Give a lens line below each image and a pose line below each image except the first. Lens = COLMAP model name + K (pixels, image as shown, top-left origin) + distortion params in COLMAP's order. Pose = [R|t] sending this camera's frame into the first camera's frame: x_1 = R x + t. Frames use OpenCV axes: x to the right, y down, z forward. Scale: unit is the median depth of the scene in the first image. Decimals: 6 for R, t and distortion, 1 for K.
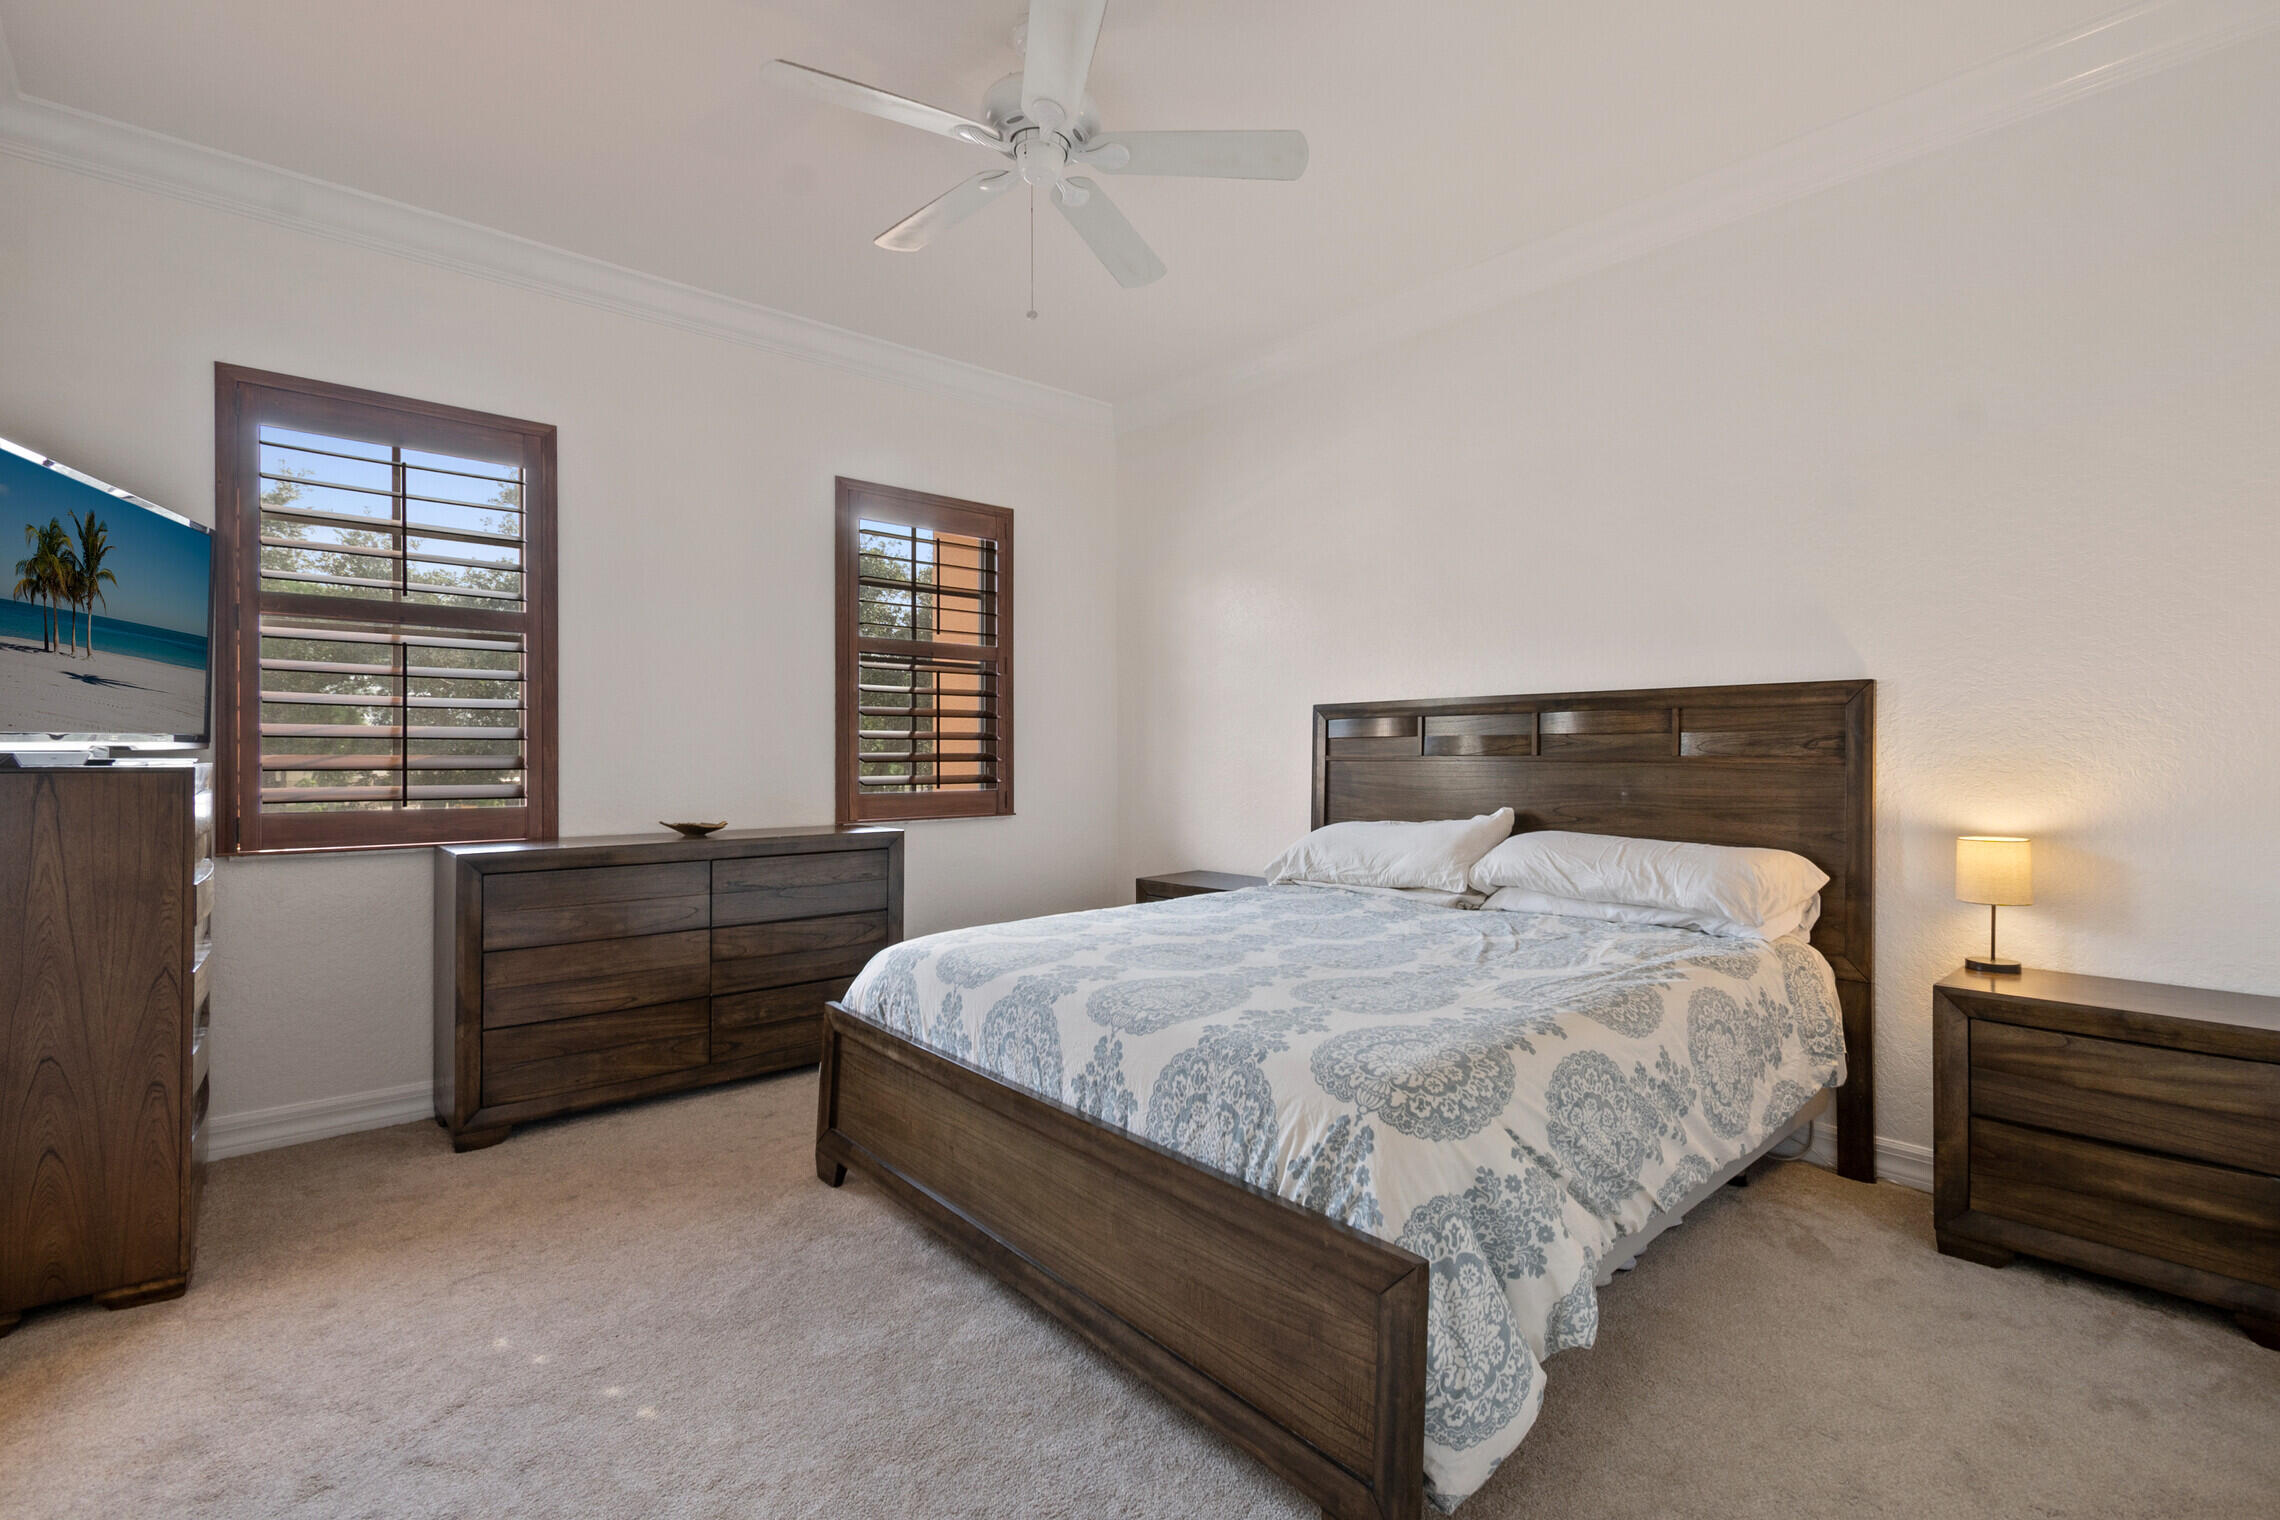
lens RADIAL K [[1059.8, 0, 1140.0], [0, 1059.8, 760.0], [0, 0, 1]] dist [0.002819, -0.000848]
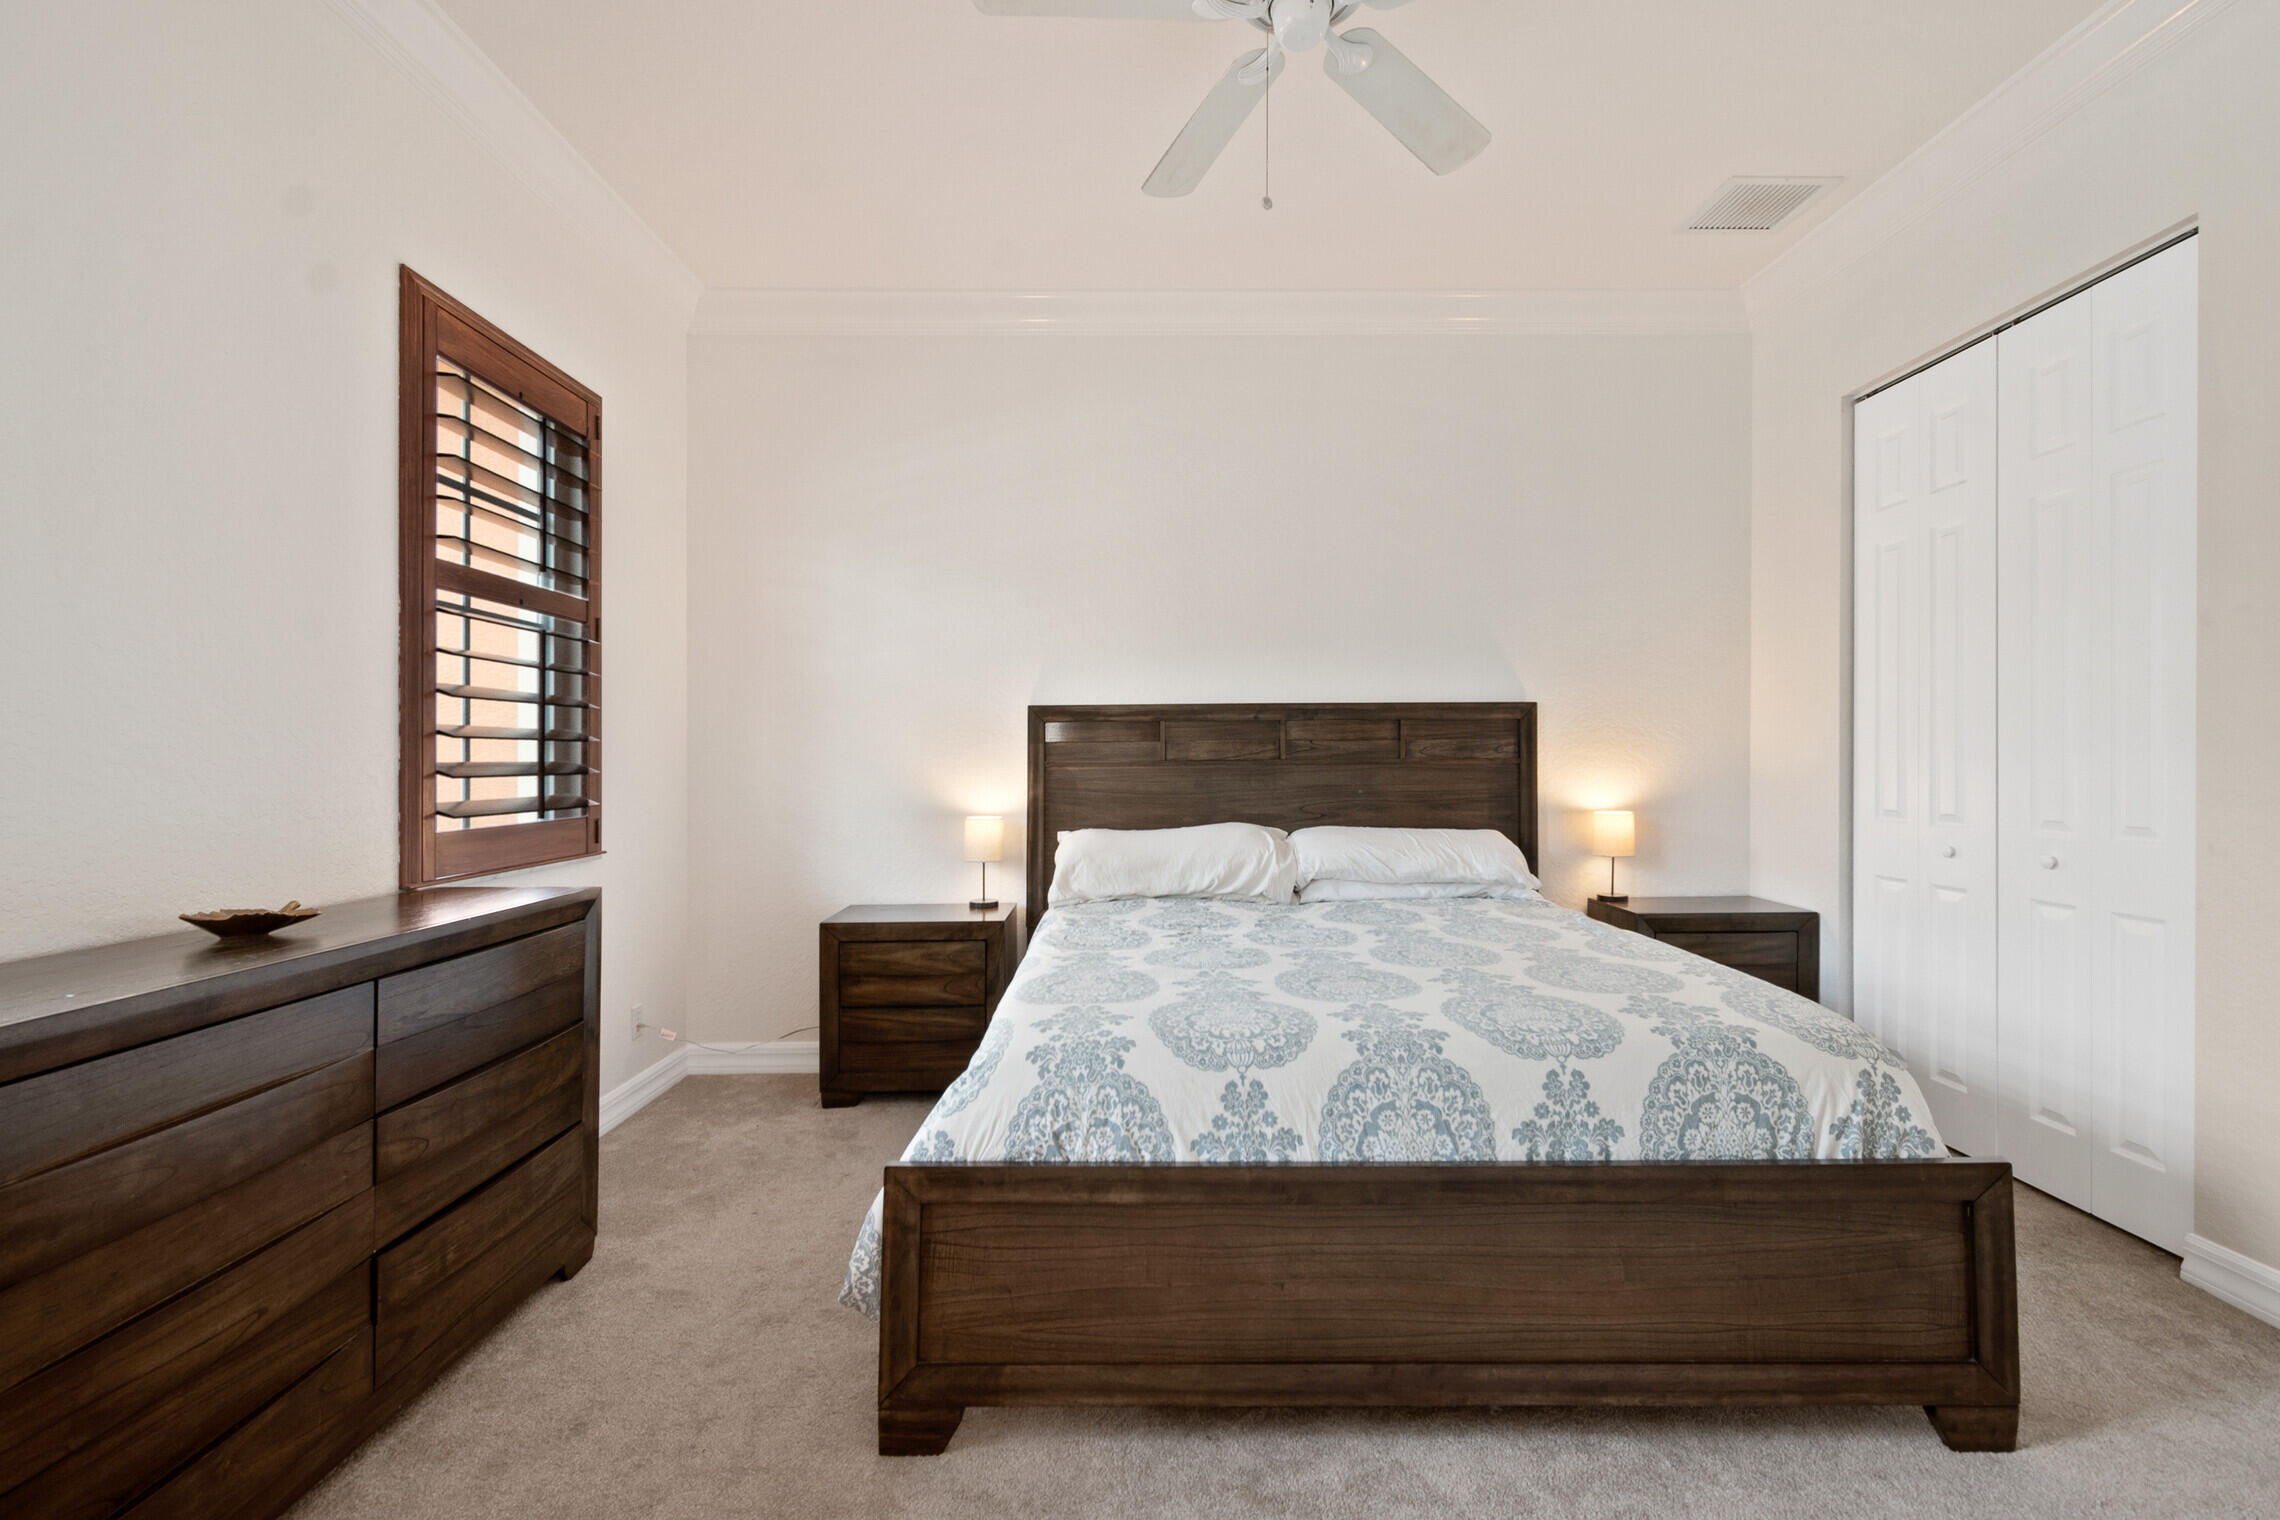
lens RADIAL K [[1059.8, 0, 1140.0], [0, 1059.8, 760.0], [0, 0, 1]] dist [0.002819, -0.000848]
pose [[0.640797, -0.006699, 0.767681, -0.851468], [0.012337, 0.999923, -0.001573, -0.005988], [-0.767611, 0.010479, 0.640830, 0.616436]]
